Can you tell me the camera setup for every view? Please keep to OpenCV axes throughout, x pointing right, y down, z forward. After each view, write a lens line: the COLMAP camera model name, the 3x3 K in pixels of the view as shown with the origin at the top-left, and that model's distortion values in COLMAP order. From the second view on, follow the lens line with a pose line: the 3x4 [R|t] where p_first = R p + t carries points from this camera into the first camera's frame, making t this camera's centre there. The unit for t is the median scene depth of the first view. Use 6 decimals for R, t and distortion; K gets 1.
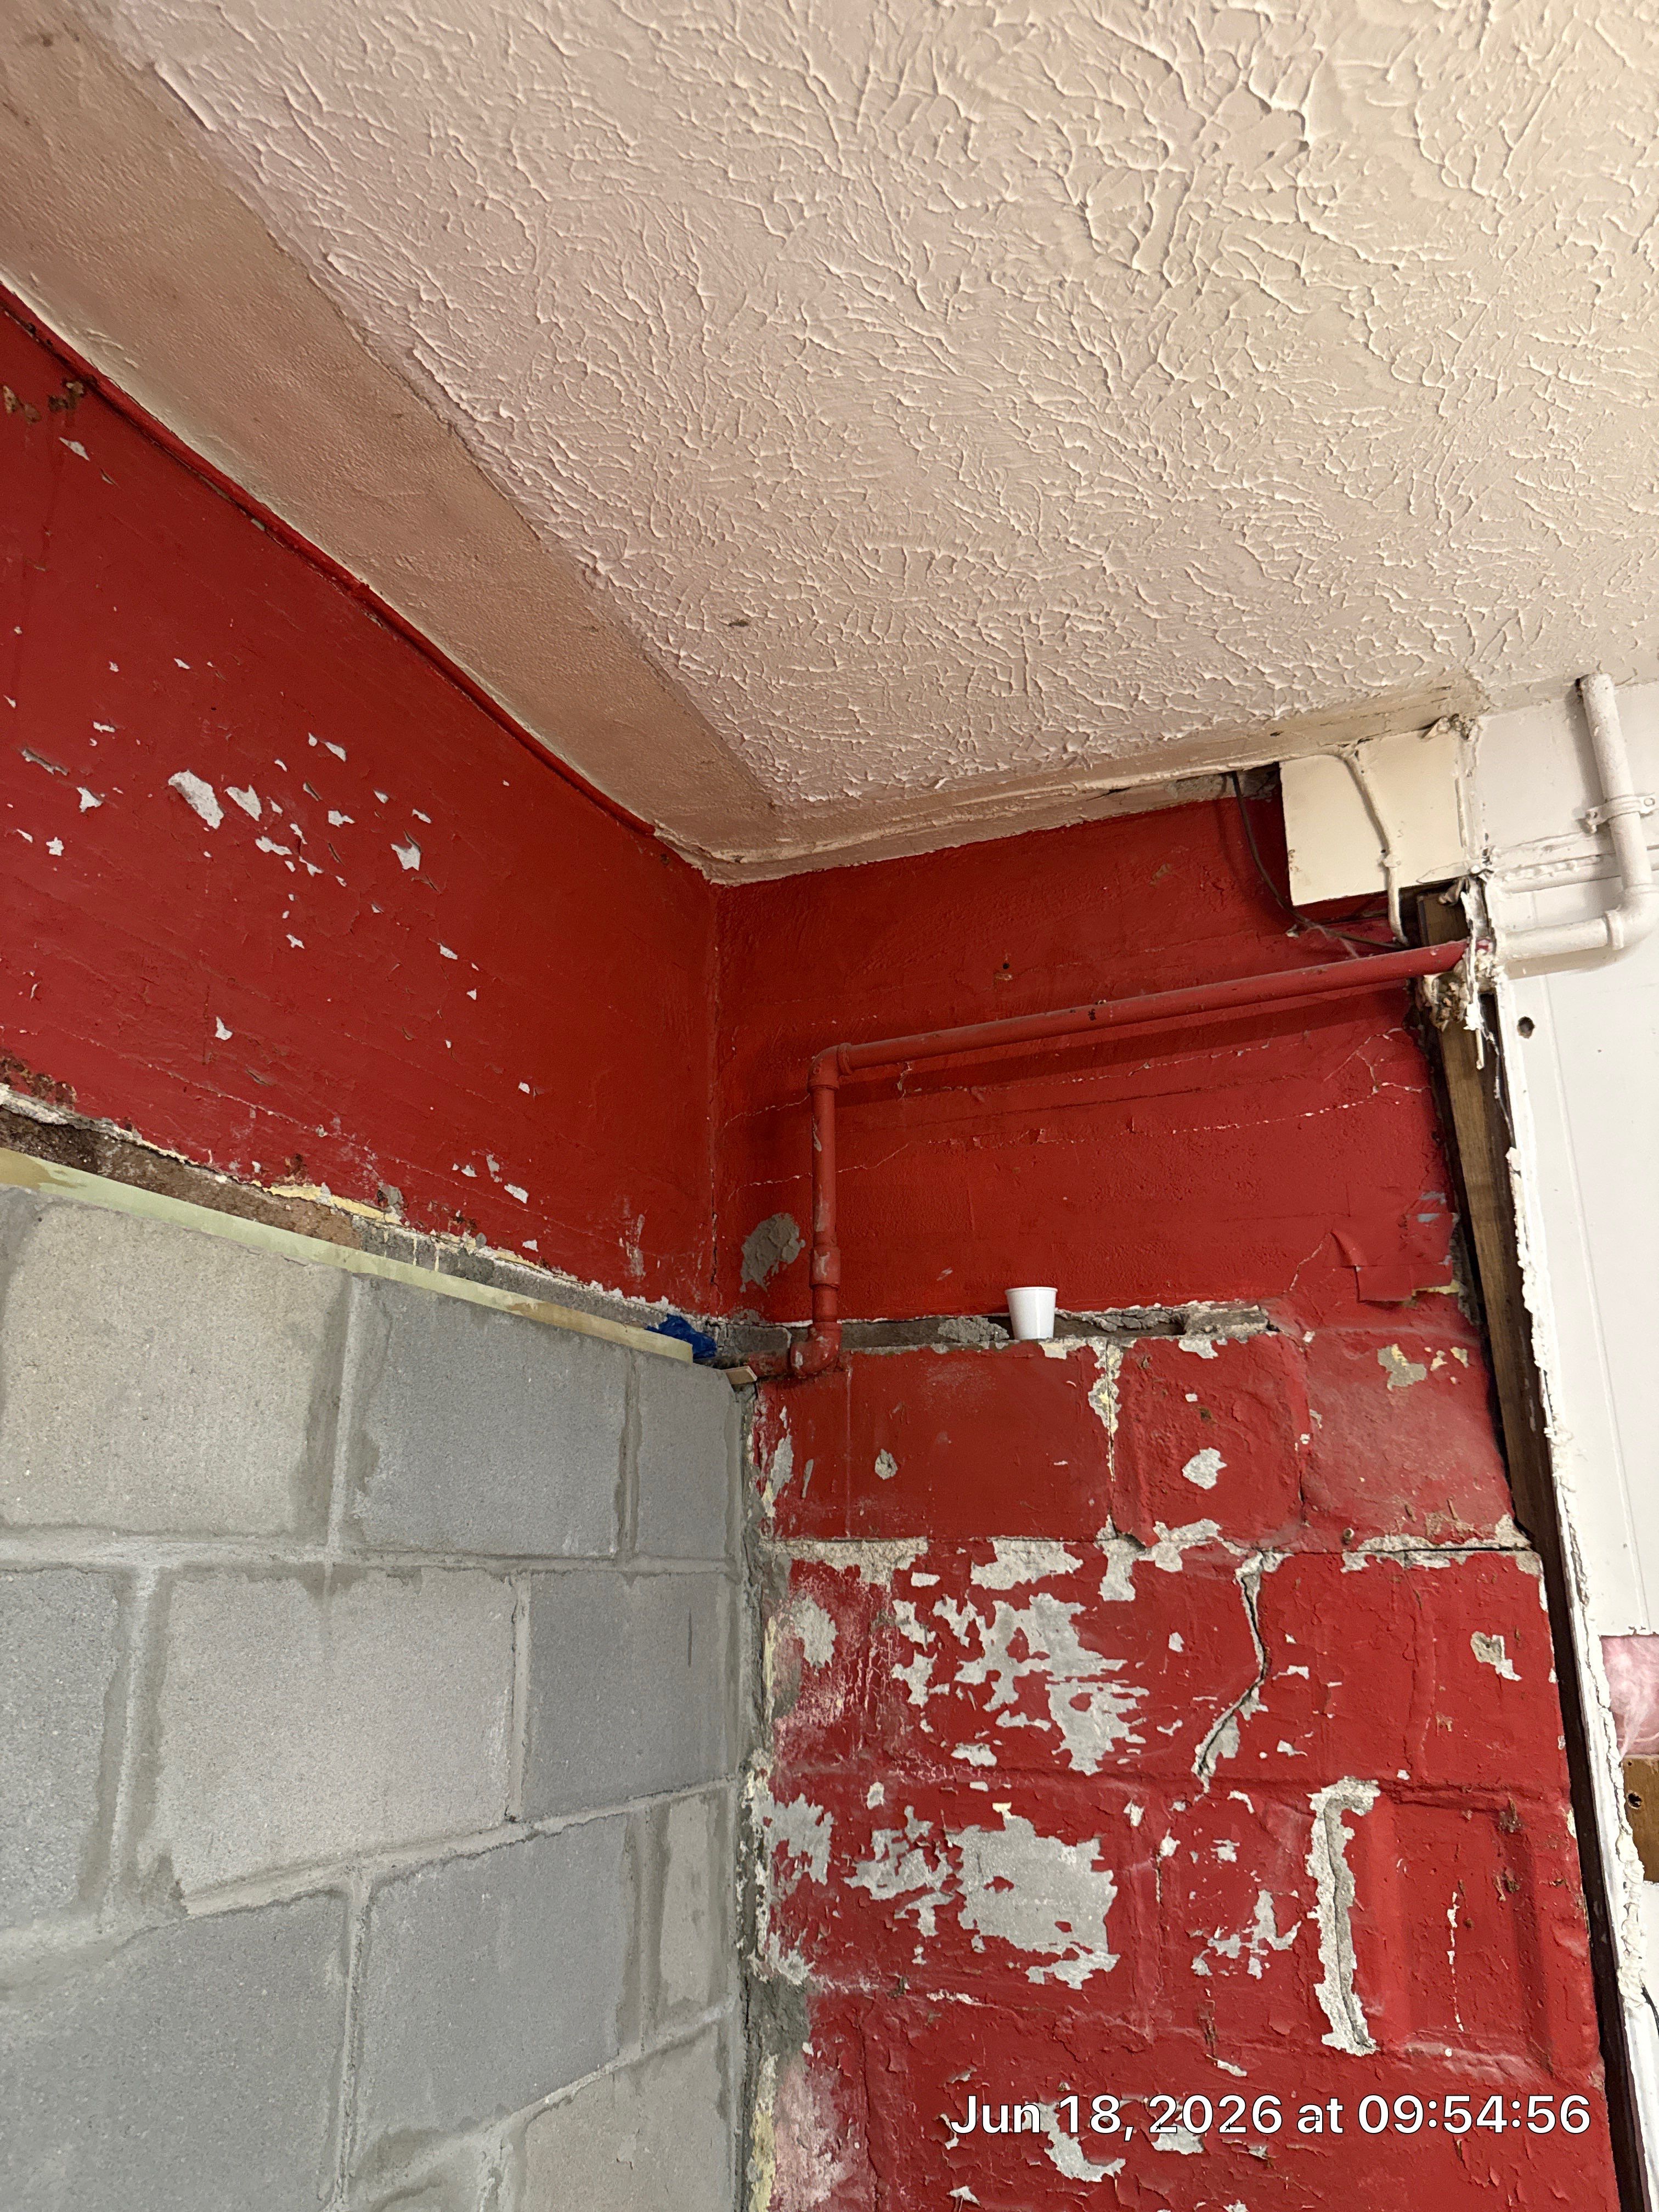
lens RADIAL K [[1551.7, 0, 834.0], [0, 1551.7, 1104.7], [0, 0, 1]] dist [0.044735, -0.072902]
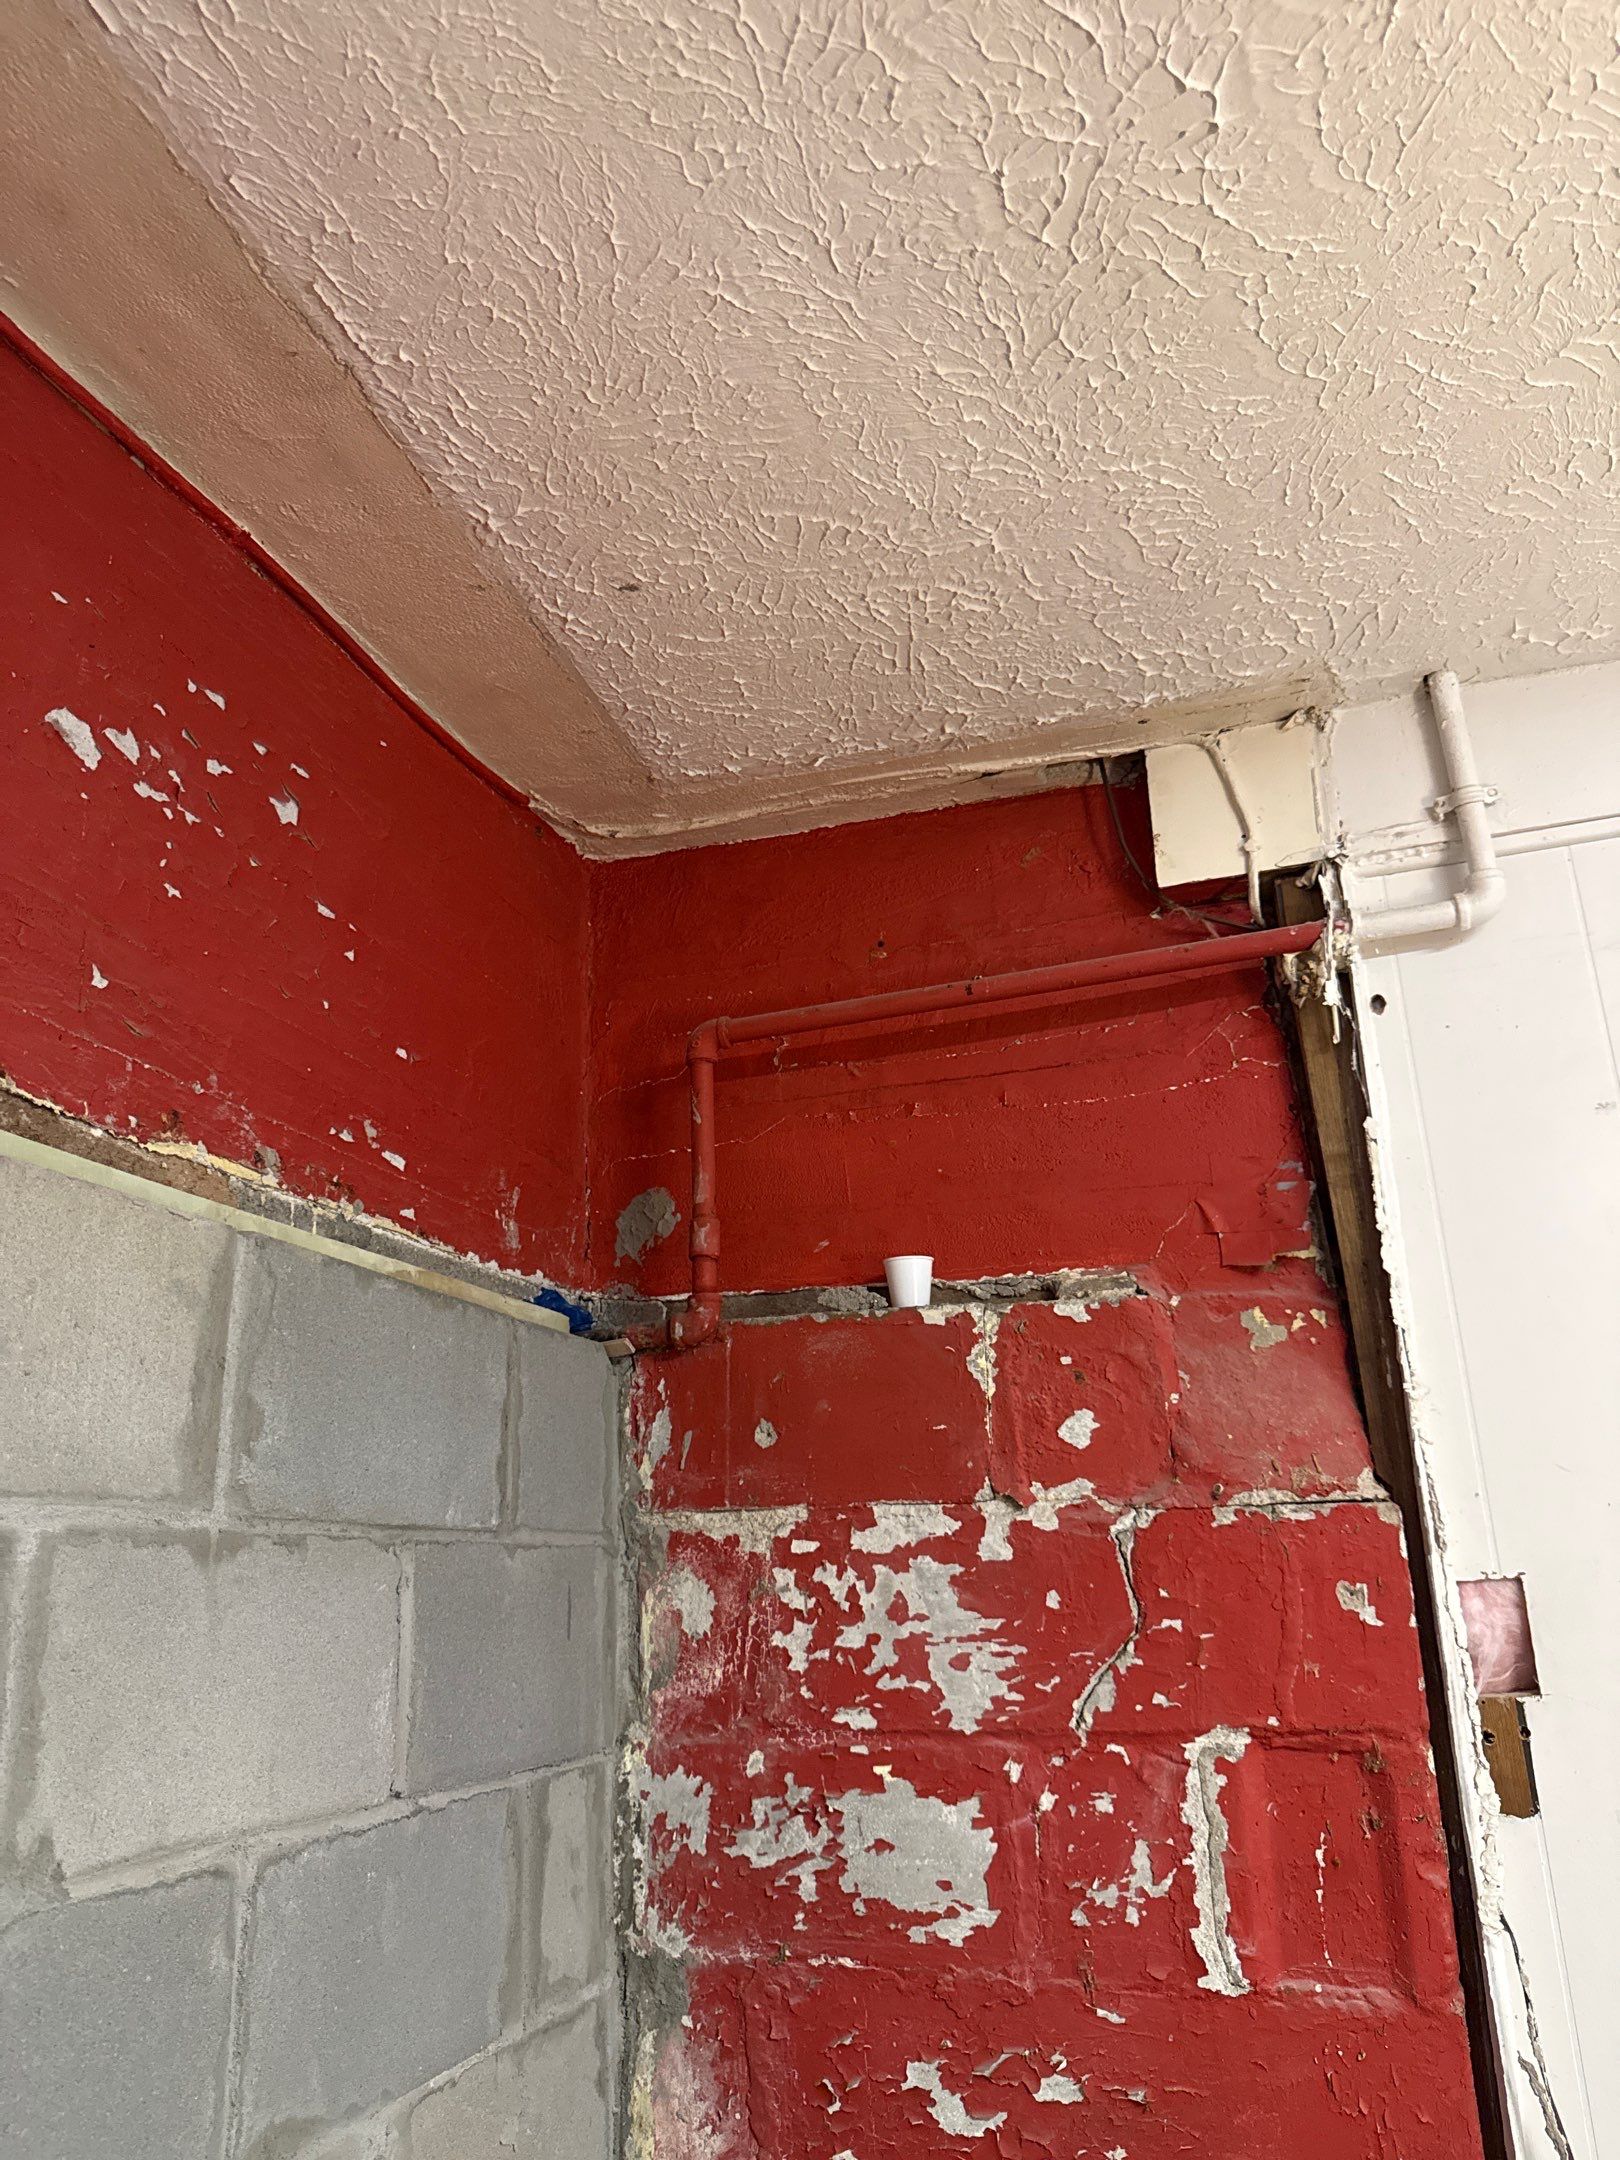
lens RADIAL K [[1515.2, 0, 813.6], [0, 1515.2, 1092.0], [0, 0, 1]] dist [0.044735, -0.072902]
pose [[0.994866, 0.006863, 0.100966, -0.040058], [-0.005592, 0.999902, -0.012872, 0.025852], [-0.101044, 0.012242, 0.994807, 0.020294]]
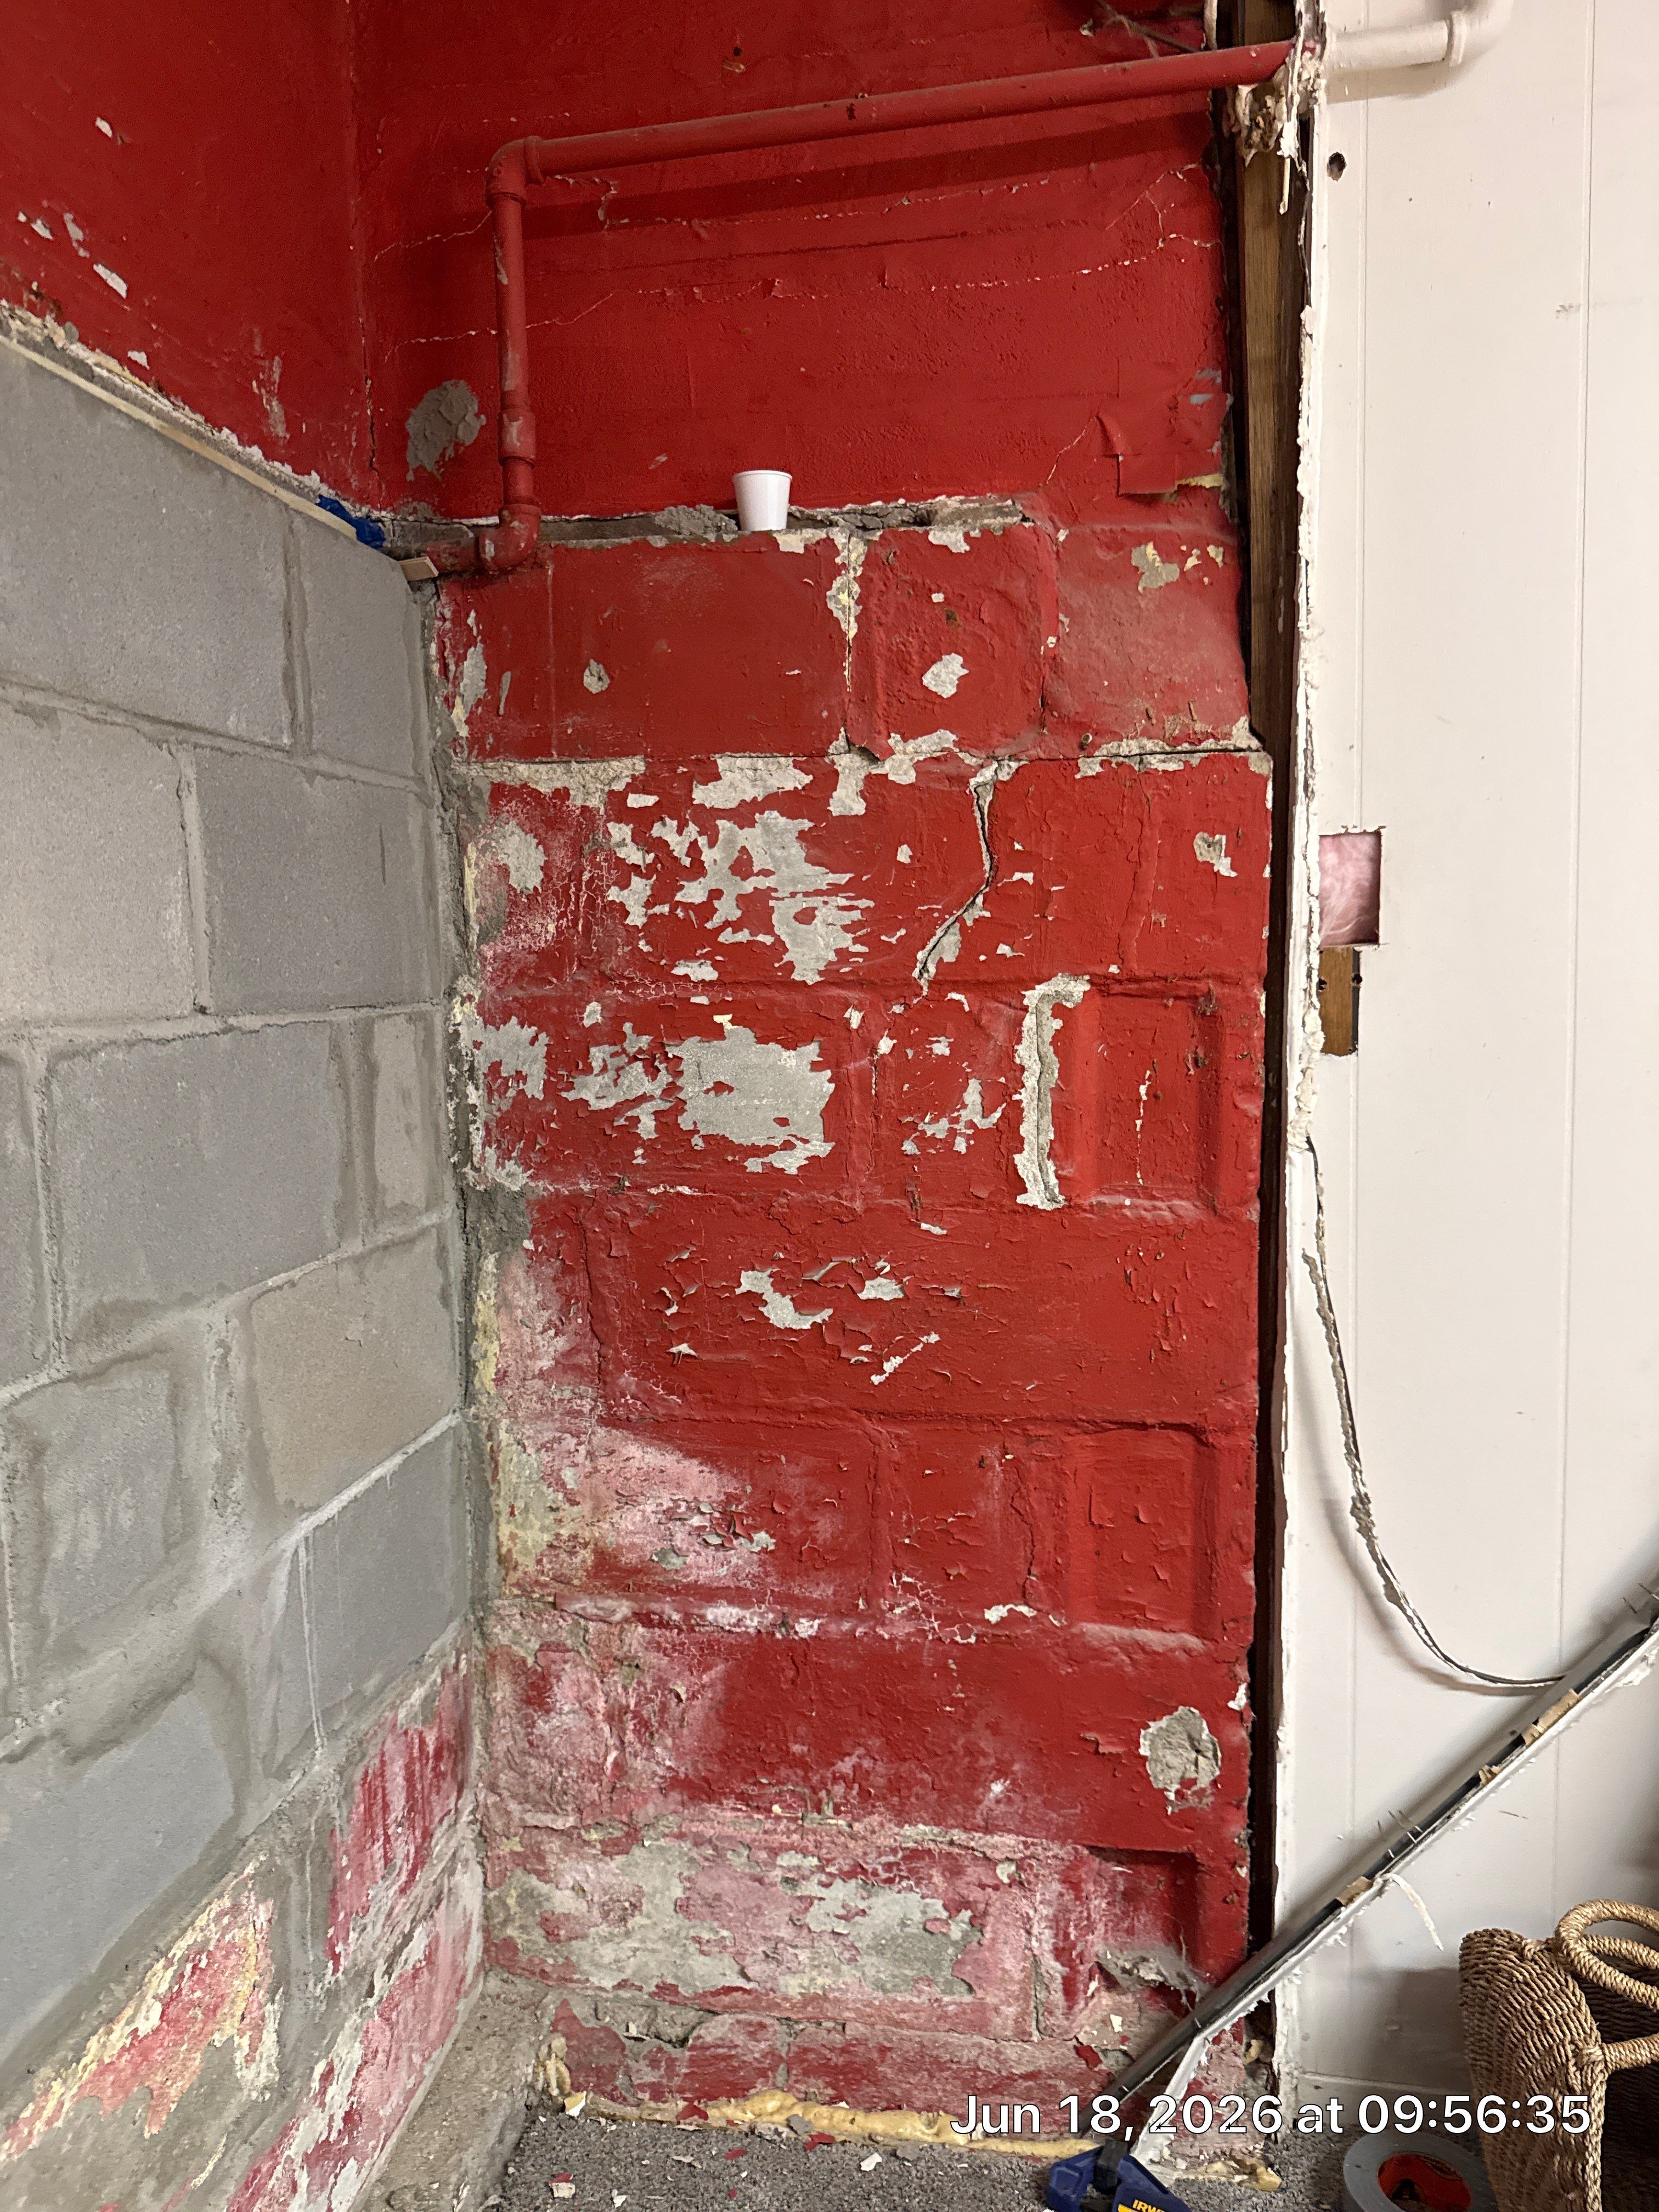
lens RADIAL K [[1556.1, 0, 835.2], [0, 1556.1, 1115.7], [0, 0, 1]] dist [0.048573, -0.076269]
pose [[0.974074, -0.034822, 0.223534, -0.046772], [-0.055793, 0.920587, 0.386532, 0.122640], [-0.219243, -0.388982, 0.894777, 0.074925]]
